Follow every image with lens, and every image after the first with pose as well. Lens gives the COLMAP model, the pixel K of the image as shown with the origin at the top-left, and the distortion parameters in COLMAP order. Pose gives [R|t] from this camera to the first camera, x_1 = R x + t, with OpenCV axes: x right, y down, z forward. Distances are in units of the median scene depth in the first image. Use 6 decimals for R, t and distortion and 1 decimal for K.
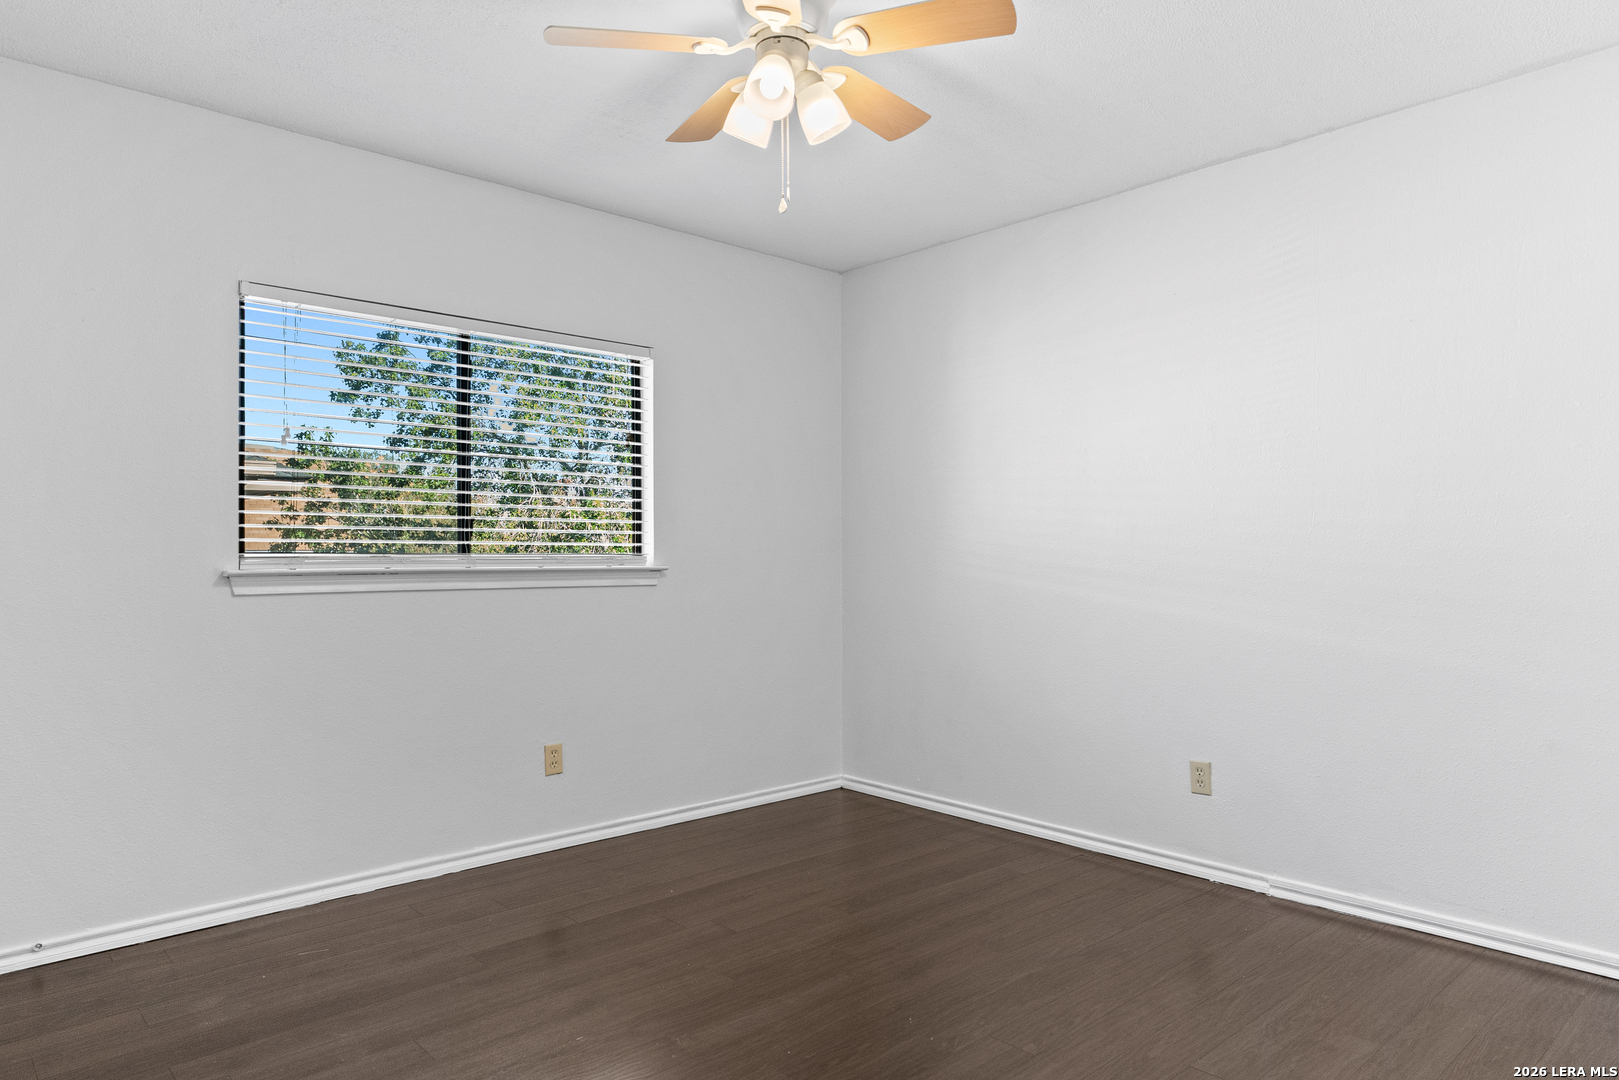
lens RADIAL K [[1023.9, 0, 807.9], [0, 1023.9, 550.8], [0, 0, 1]] dist [-0.000455, -0.002289]
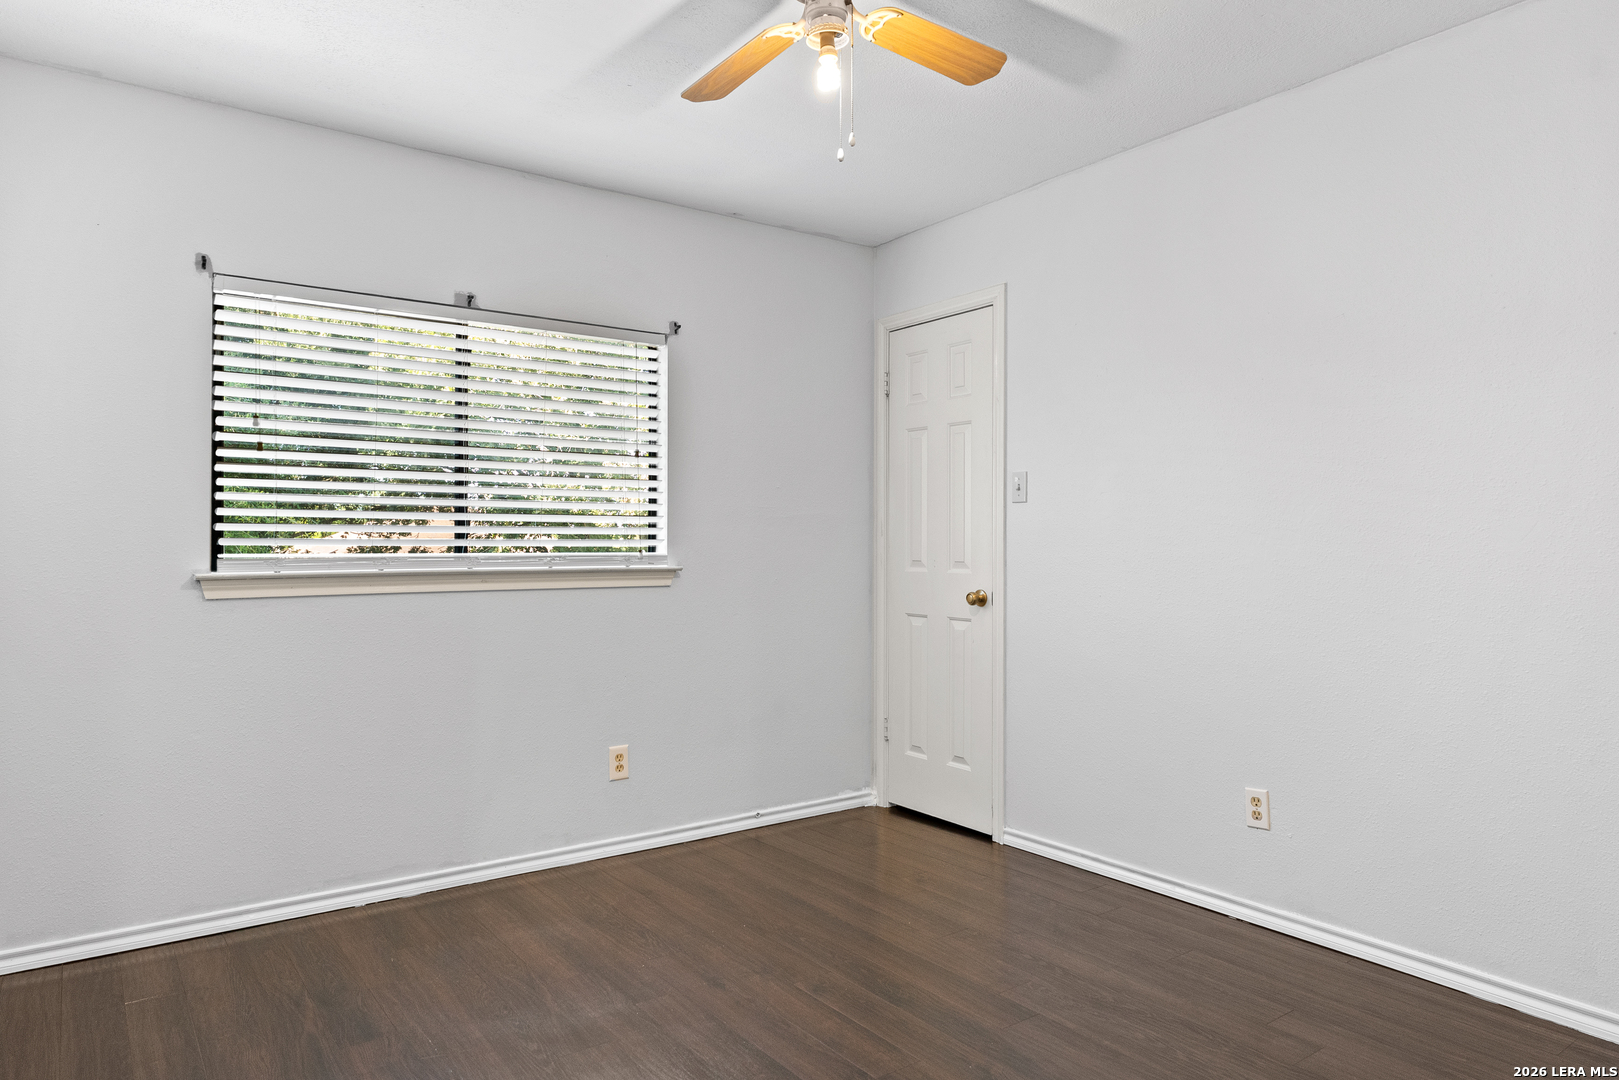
lens RADIAL K [[1023.9, 0, 807.9], [0, 1023.9, 550.8], [0, 0, 1]] dist [-0.000455, -0.002289]
pose [[0.993153, -0.007092, -0.116606, 0.090617], [0.007345, 0.999972, 0.001743, 0.000164], [0.116591, -0.002587, 0.993177, 0.083524]]
